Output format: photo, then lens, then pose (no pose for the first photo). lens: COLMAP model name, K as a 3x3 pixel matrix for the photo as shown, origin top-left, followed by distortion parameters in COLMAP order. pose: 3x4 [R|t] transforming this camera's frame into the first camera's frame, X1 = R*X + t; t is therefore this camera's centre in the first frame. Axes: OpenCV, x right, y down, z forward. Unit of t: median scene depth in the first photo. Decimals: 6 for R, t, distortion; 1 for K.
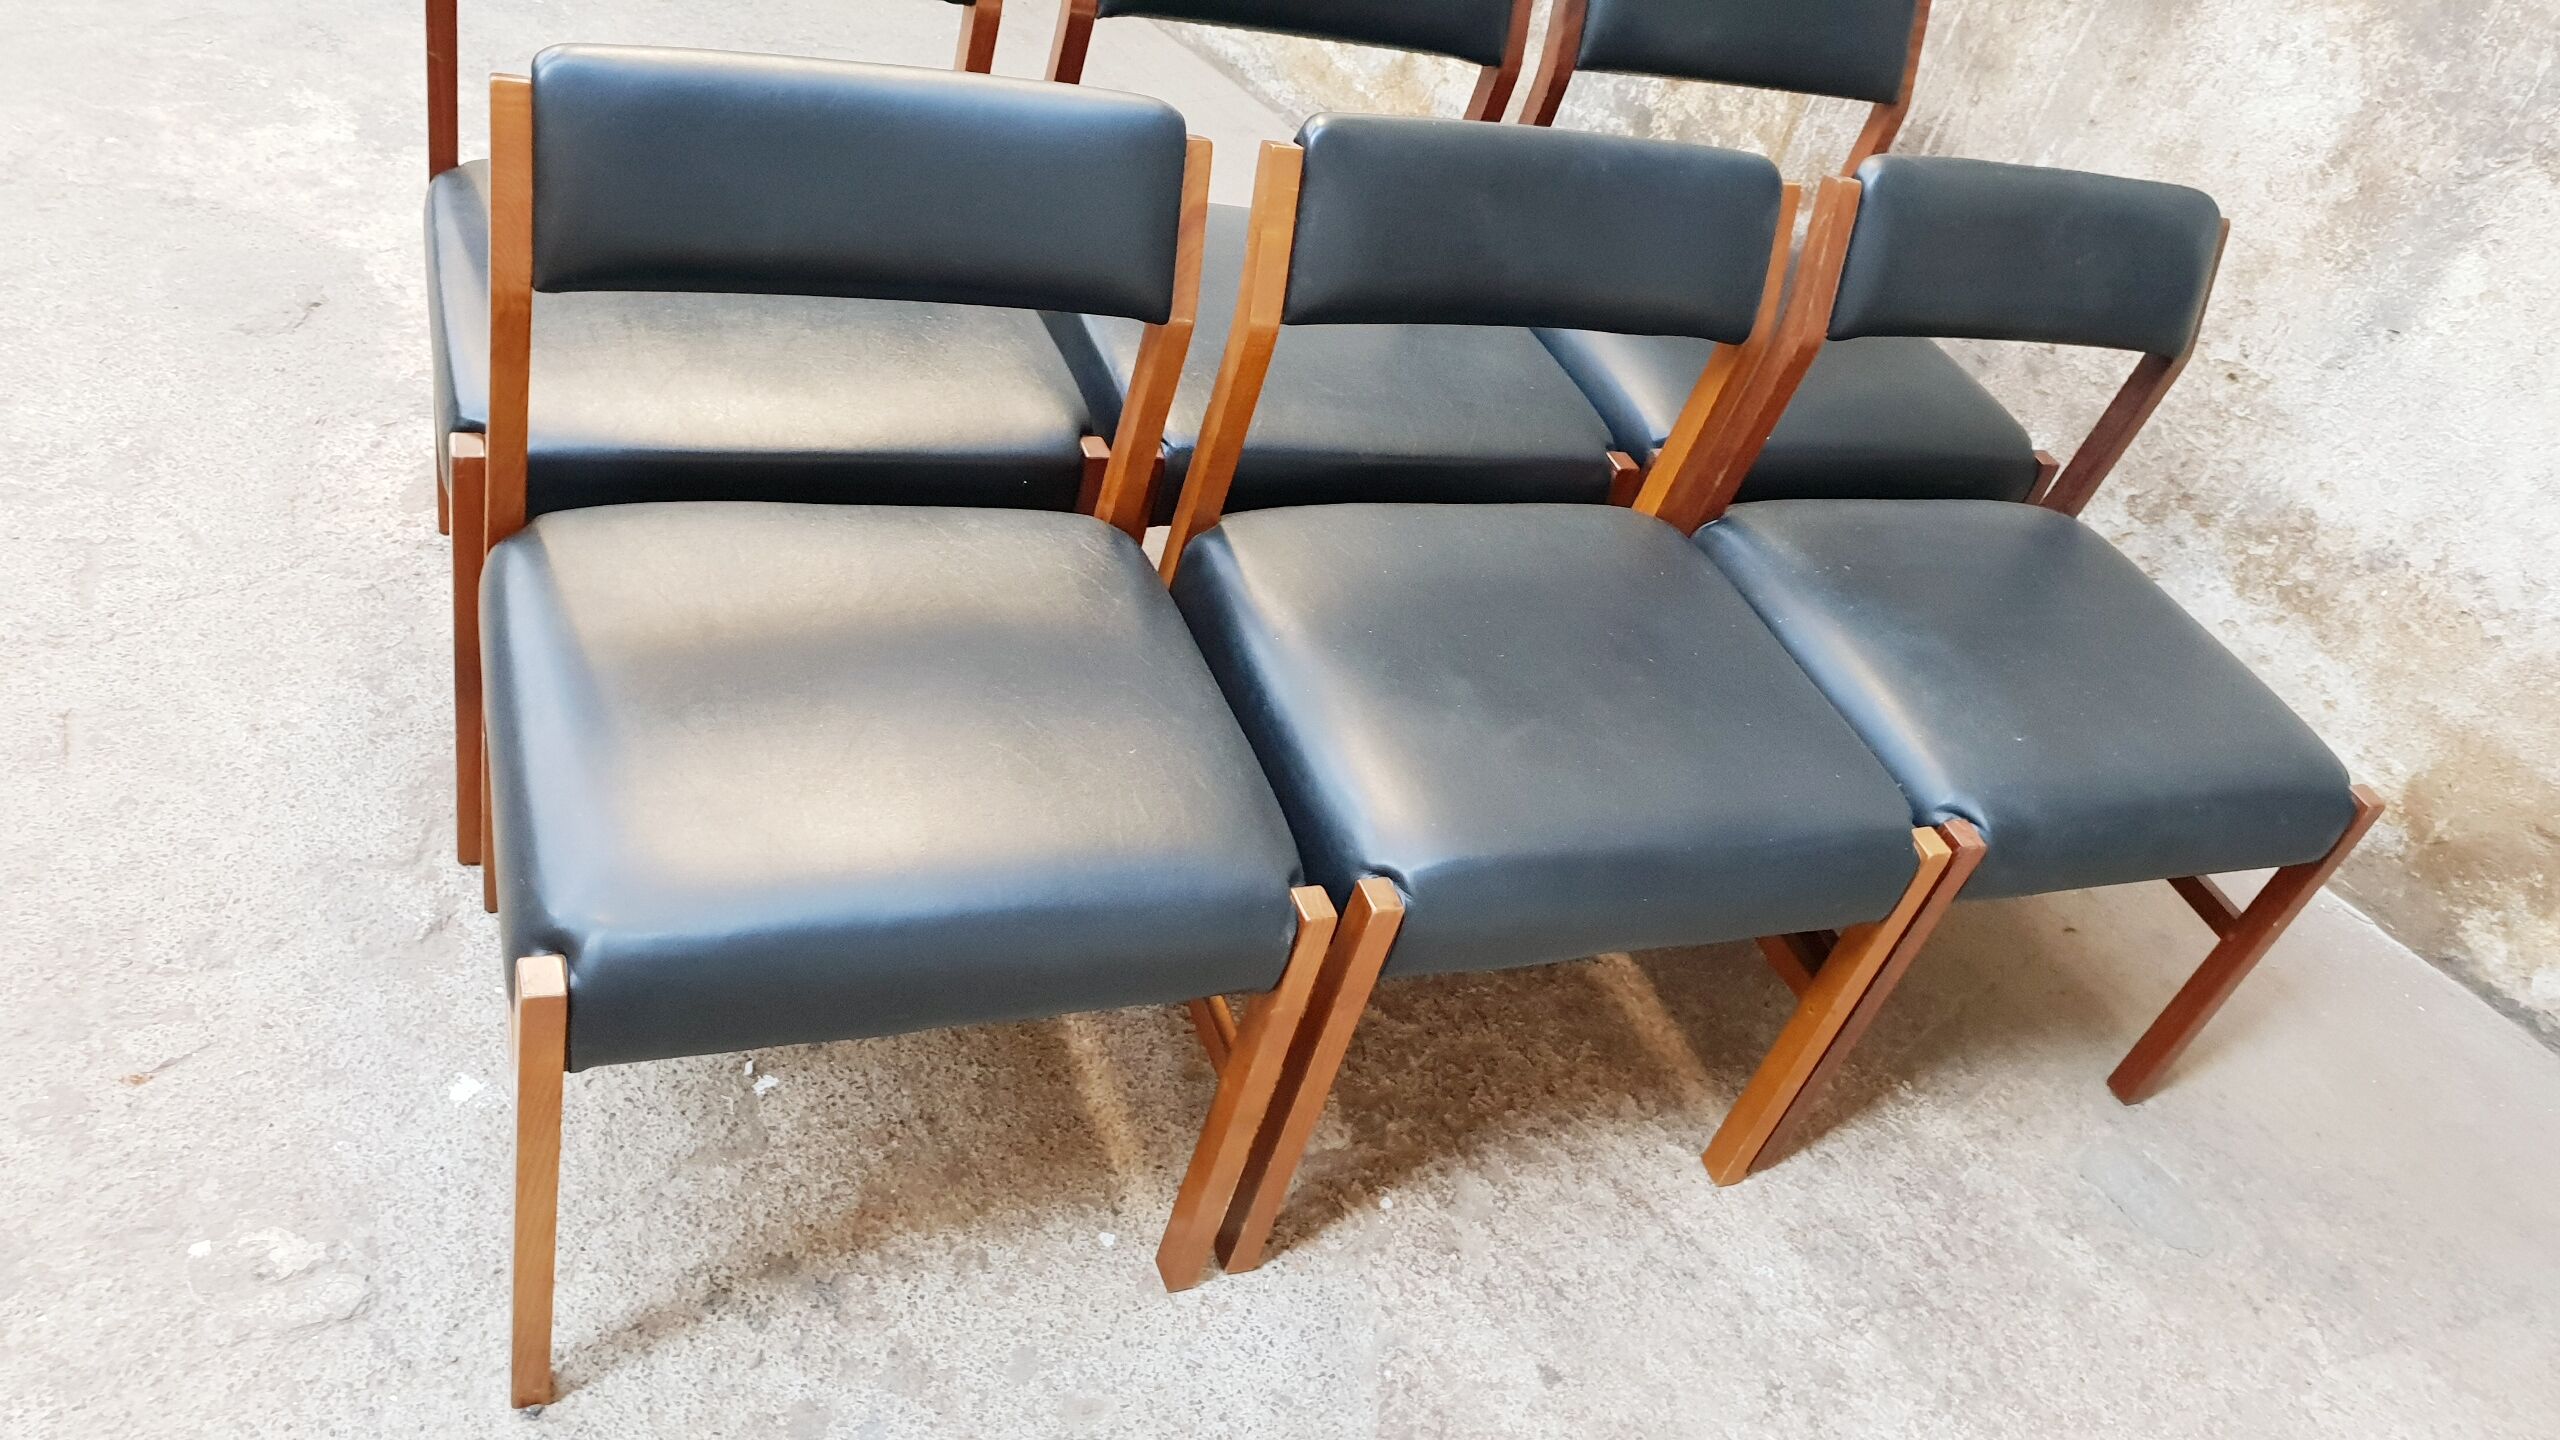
lens RADIAL K [[2032.7, 0, 1295.4], [0, 2032.7, 666.0], [0, 0, 1]] dist [-0.005264, 0.033029]
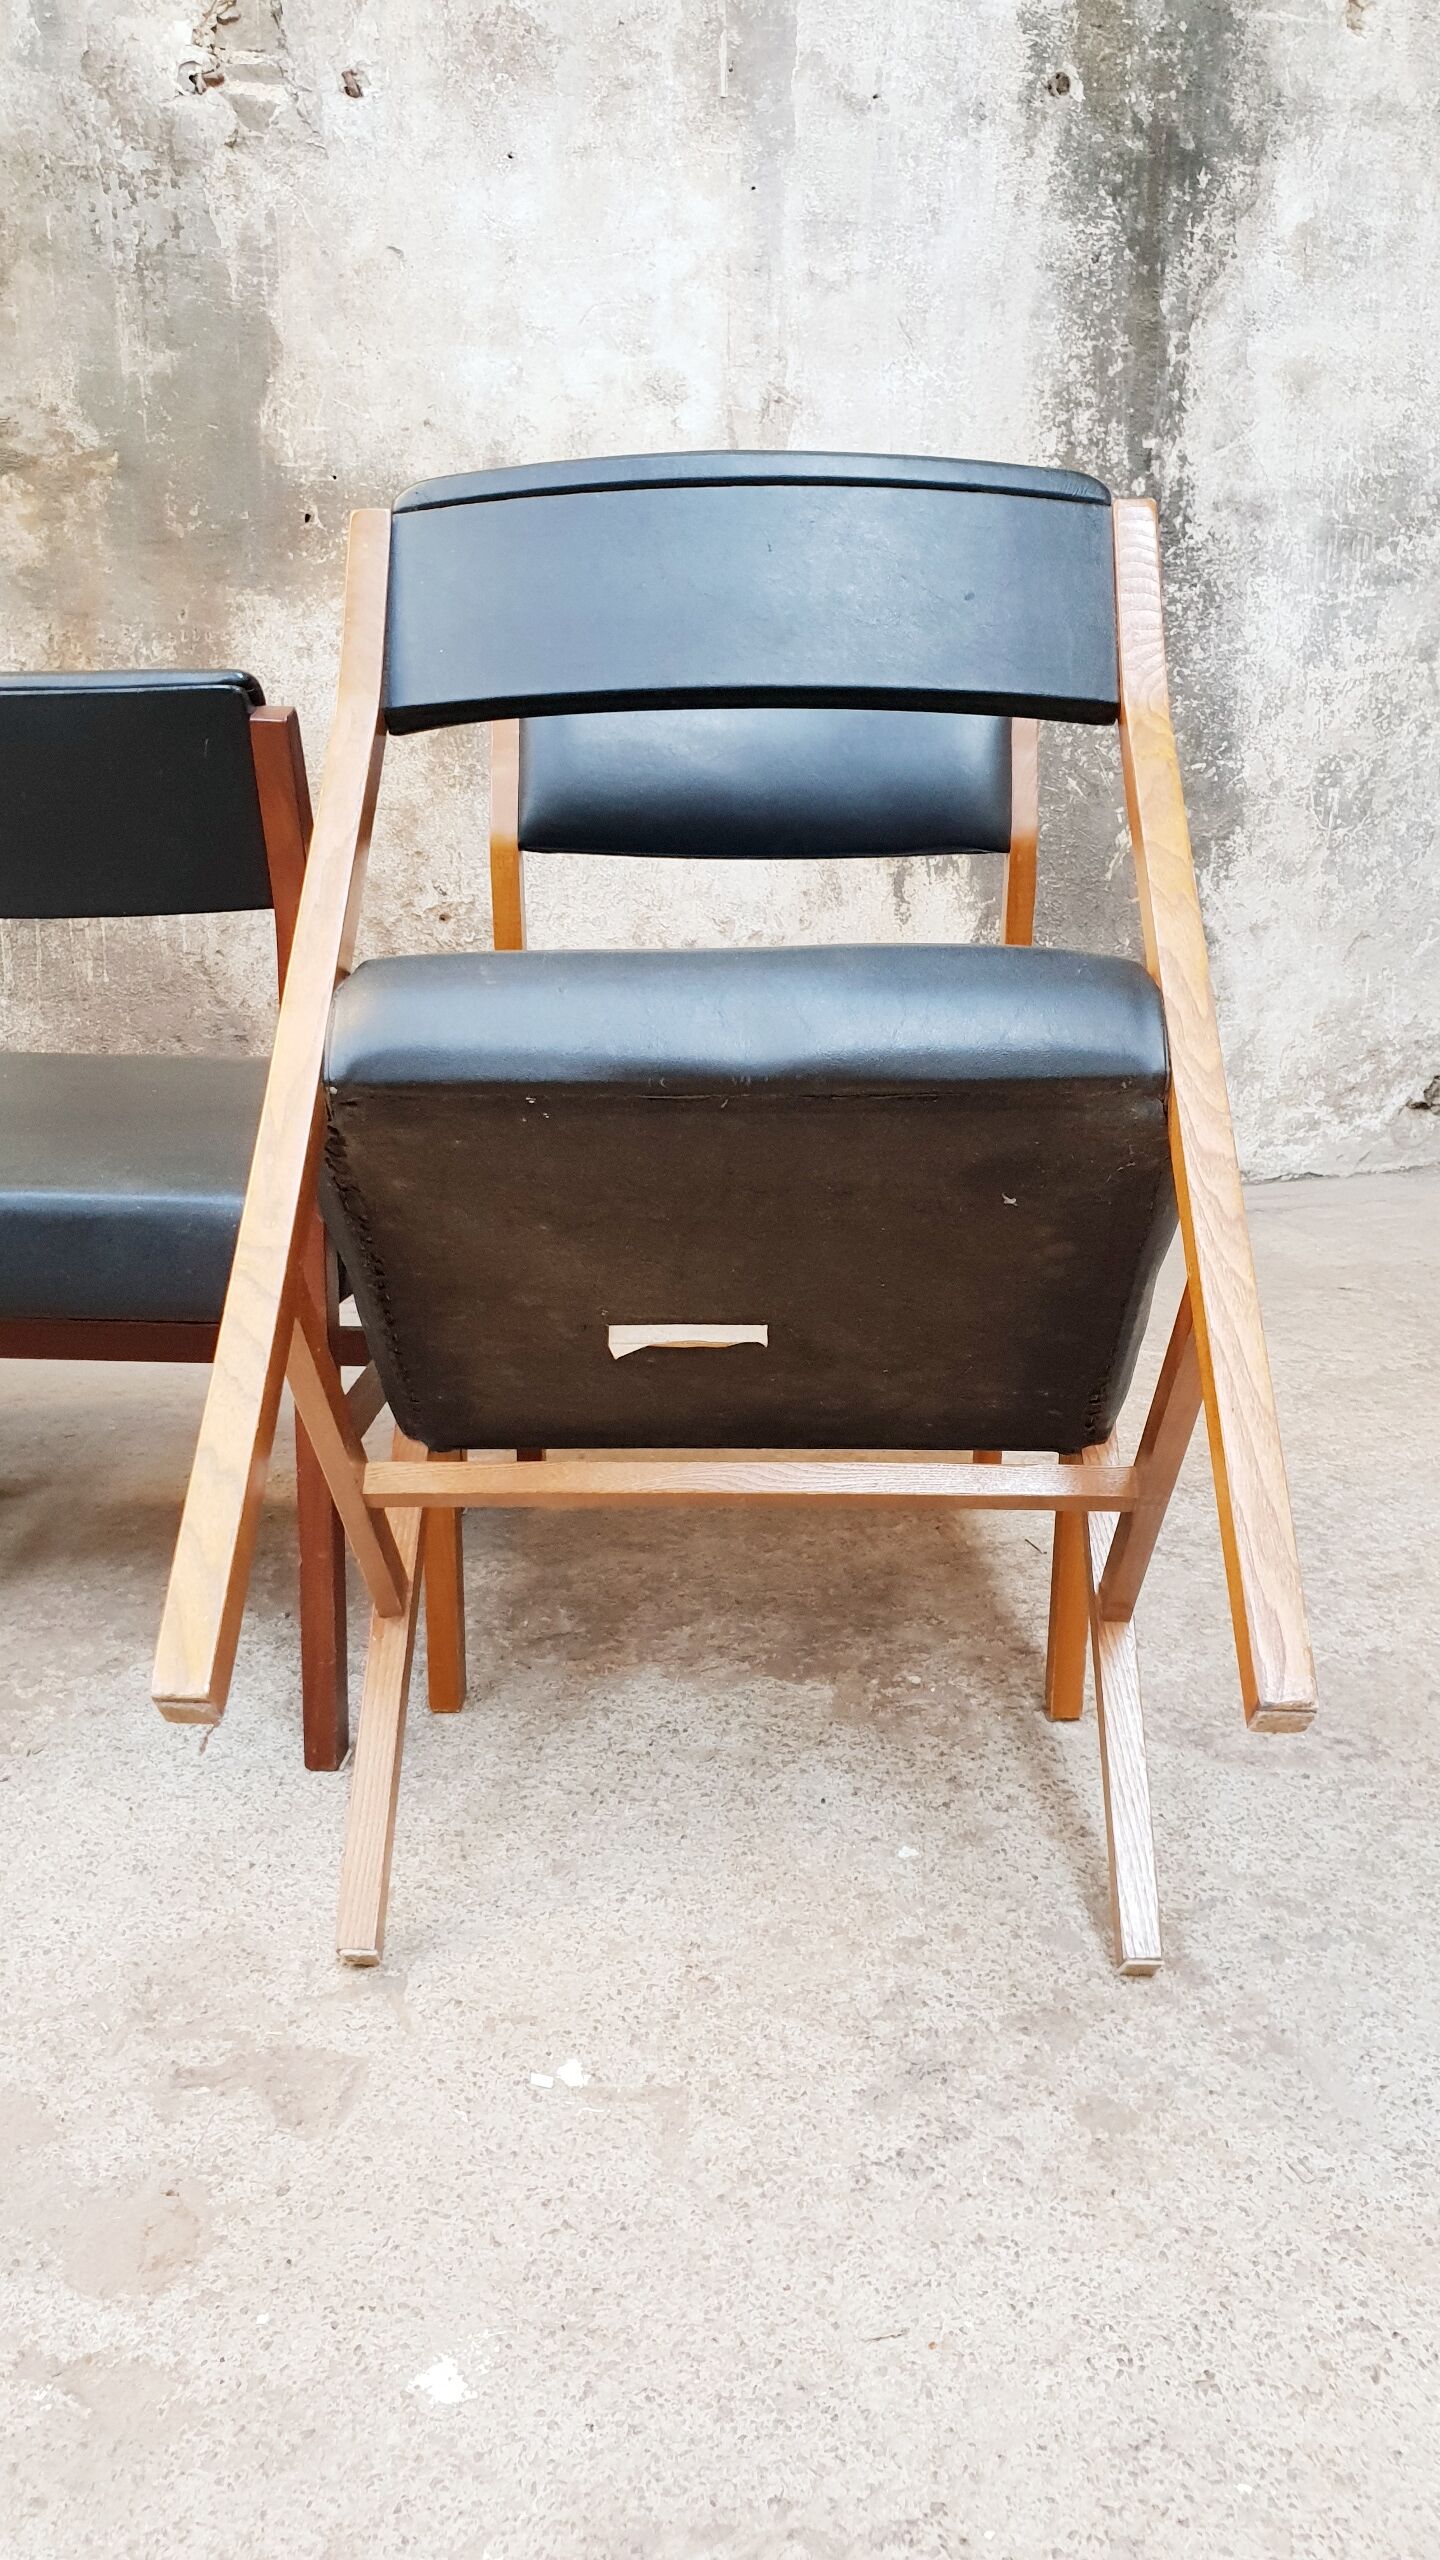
lens RADIAL K [[2032.7, 0, 758.0], [0, 2032.7, 1276.5], [0, 0, 1]] dist [-0.005264, 0.033029]
pose [[0.391147, -0.493881, 0.776586, -0.460793], [0.652280, 0.744048, 0.144650, -0.043212], [-0.649257, 0.449973, 0.613180, 0.286295]]
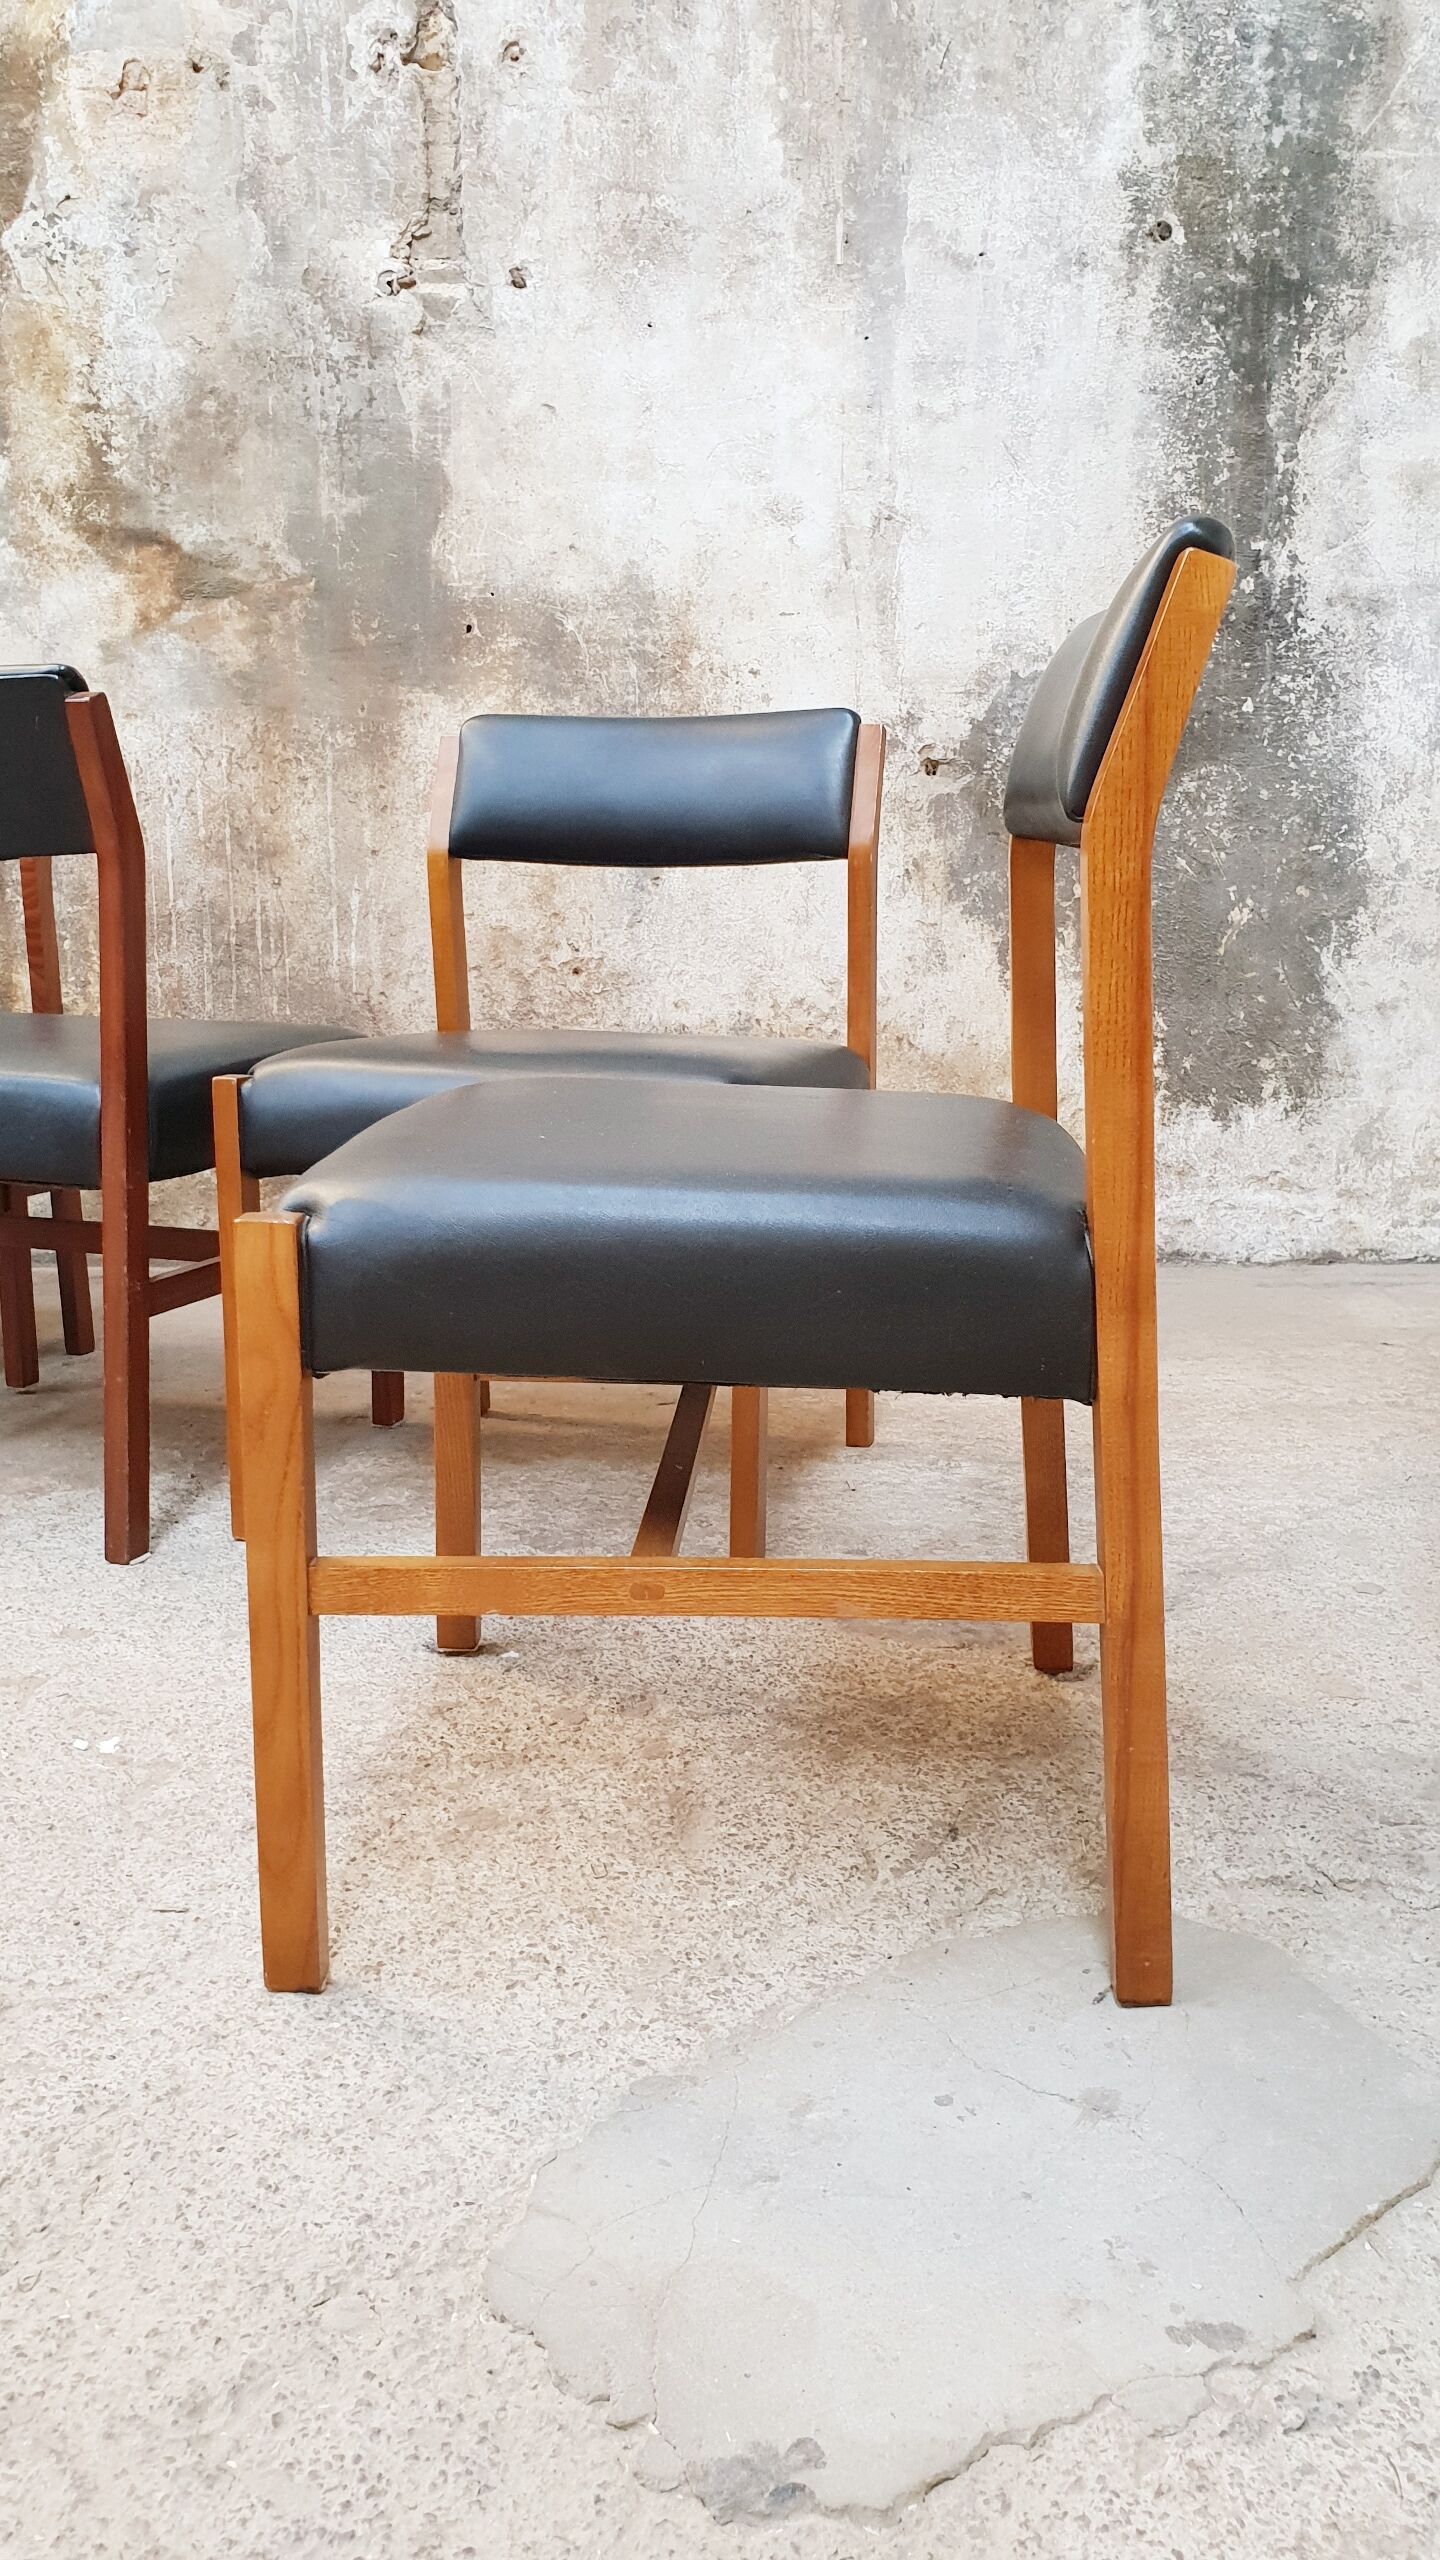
lens RADIAL K [[2032.7, 0, 781.7], [0, 2032.7, 1247.3], [0, 0, 1]] dist [-0.005264, 0.033029]
pose [[0.619435, -0.378841, 0.687590, -0.419266], [0.607663, 0.785910, -0.114418, 0.226775], [-0.497038, 0.488698, 0.717027, 0.100815]]
